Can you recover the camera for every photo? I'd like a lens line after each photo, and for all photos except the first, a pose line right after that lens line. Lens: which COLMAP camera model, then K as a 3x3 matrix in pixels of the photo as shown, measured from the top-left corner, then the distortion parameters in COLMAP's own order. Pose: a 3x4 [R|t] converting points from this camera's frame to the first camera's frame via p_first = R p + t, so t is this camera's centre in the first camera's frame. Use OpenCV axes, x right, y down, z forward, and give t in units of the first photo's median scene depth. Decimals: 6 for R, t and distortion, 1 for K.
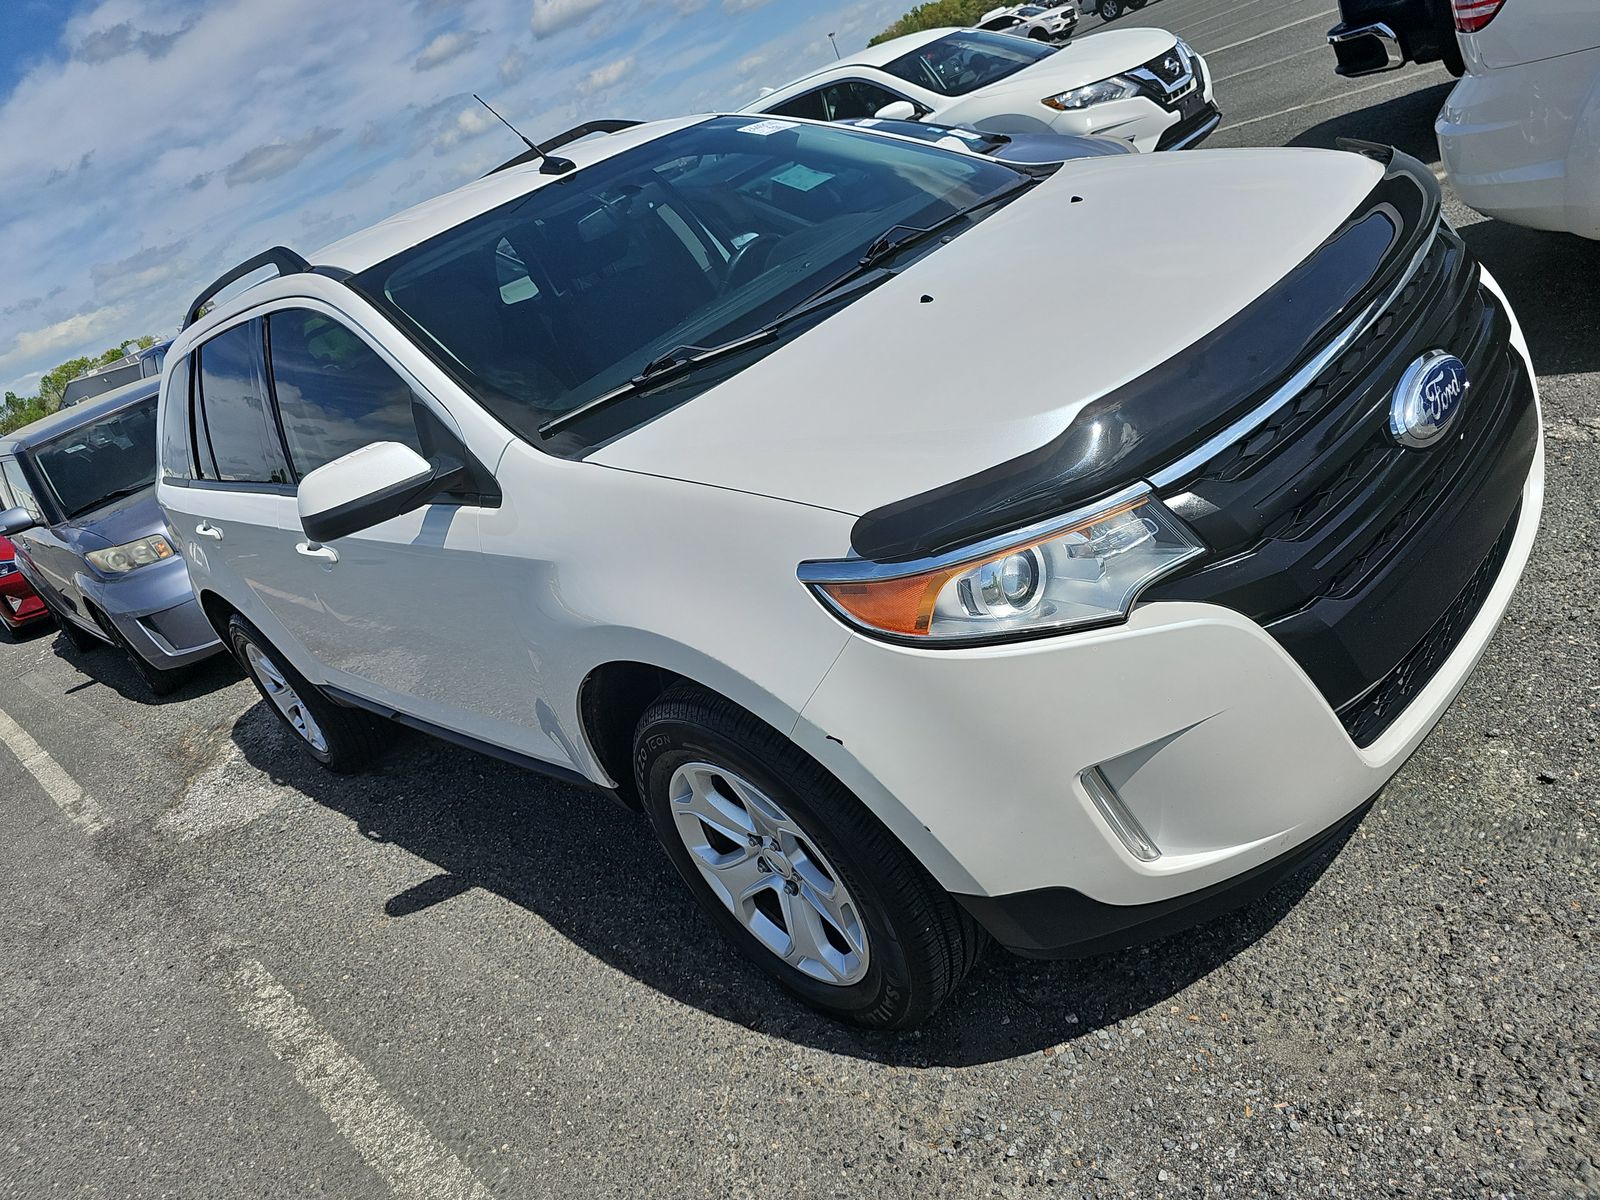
lens RADIAL K [[1069.6, 0, 813.5], [0, 1069.6, 596.2], [0, 0, 1]] dist [0.036346, -0.046287]
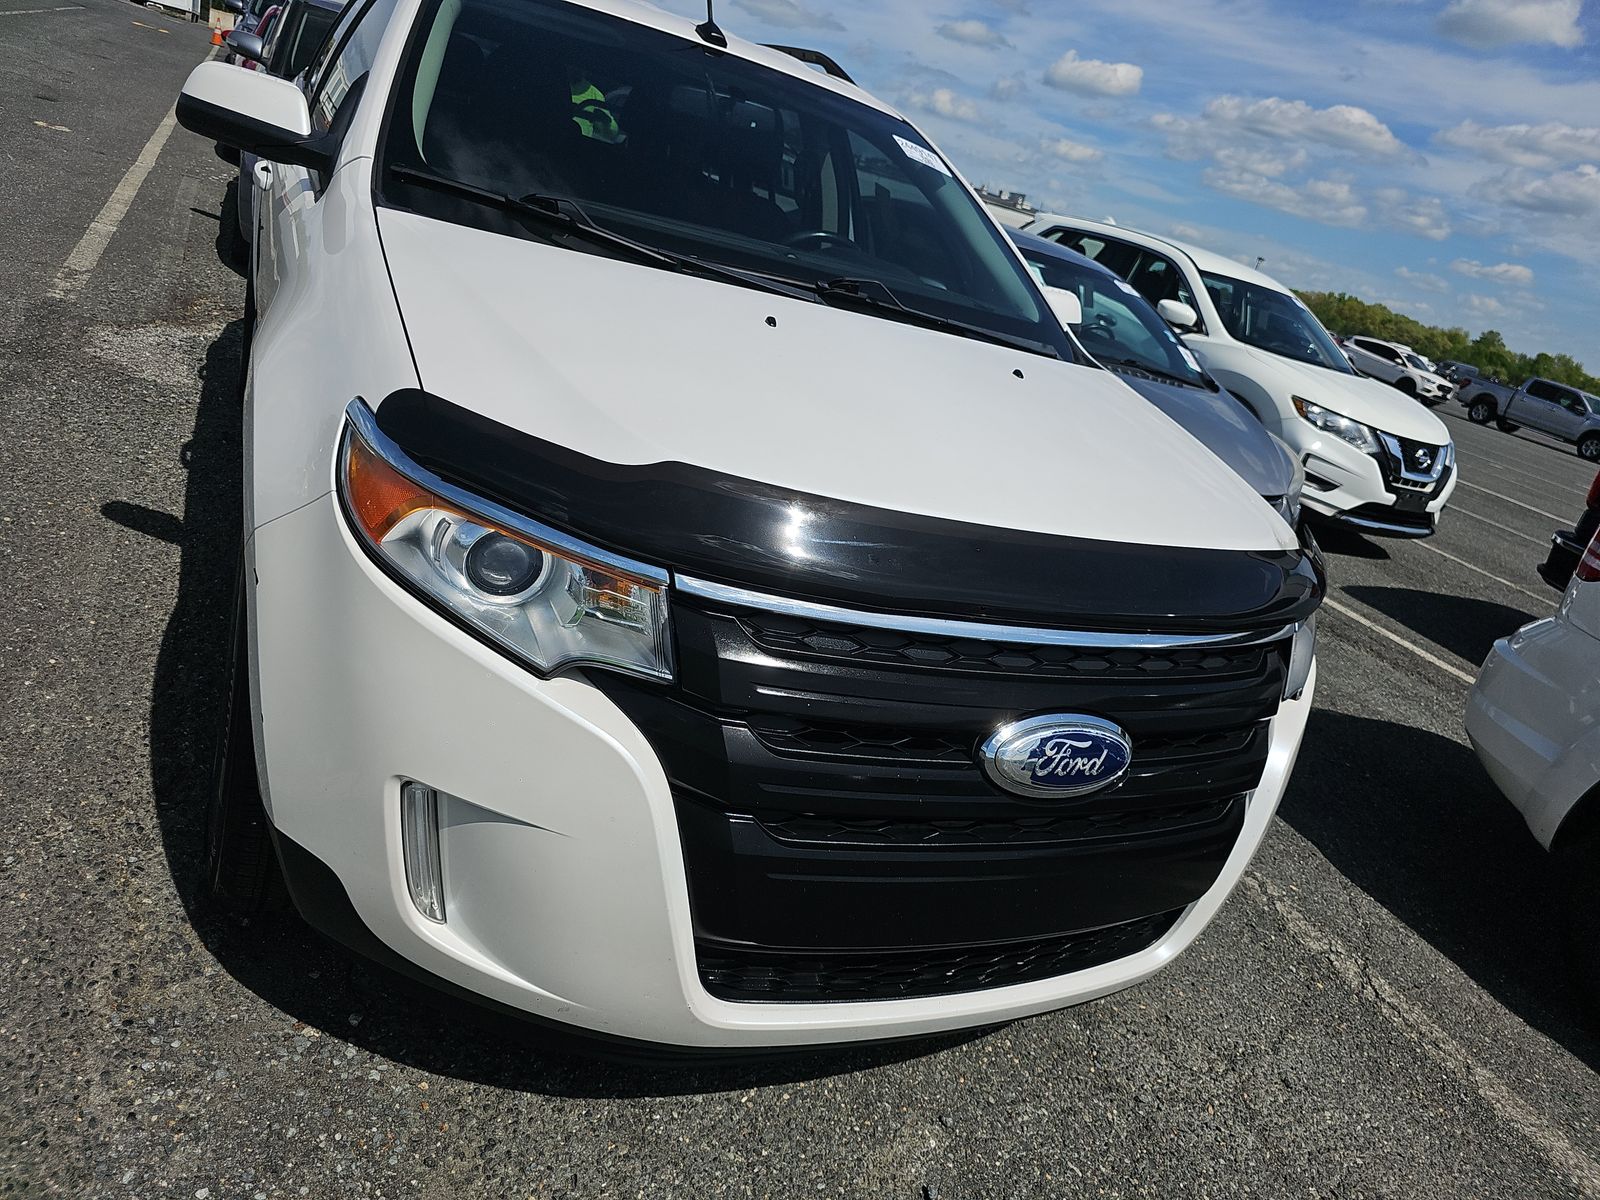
lens RADIAL K [[1052.7, 0, 783.0], [0, 1052.7, 609.1], [0, 0, 1]] dist [0.029799, -0.029995]
pose [[0.741142, 0.668250, -0.064415, 0.304260], [-0.668896, 0.743221, 0.014134, -0.106816], [0.057320, 0.032612, 0.997823, 0.110398]]
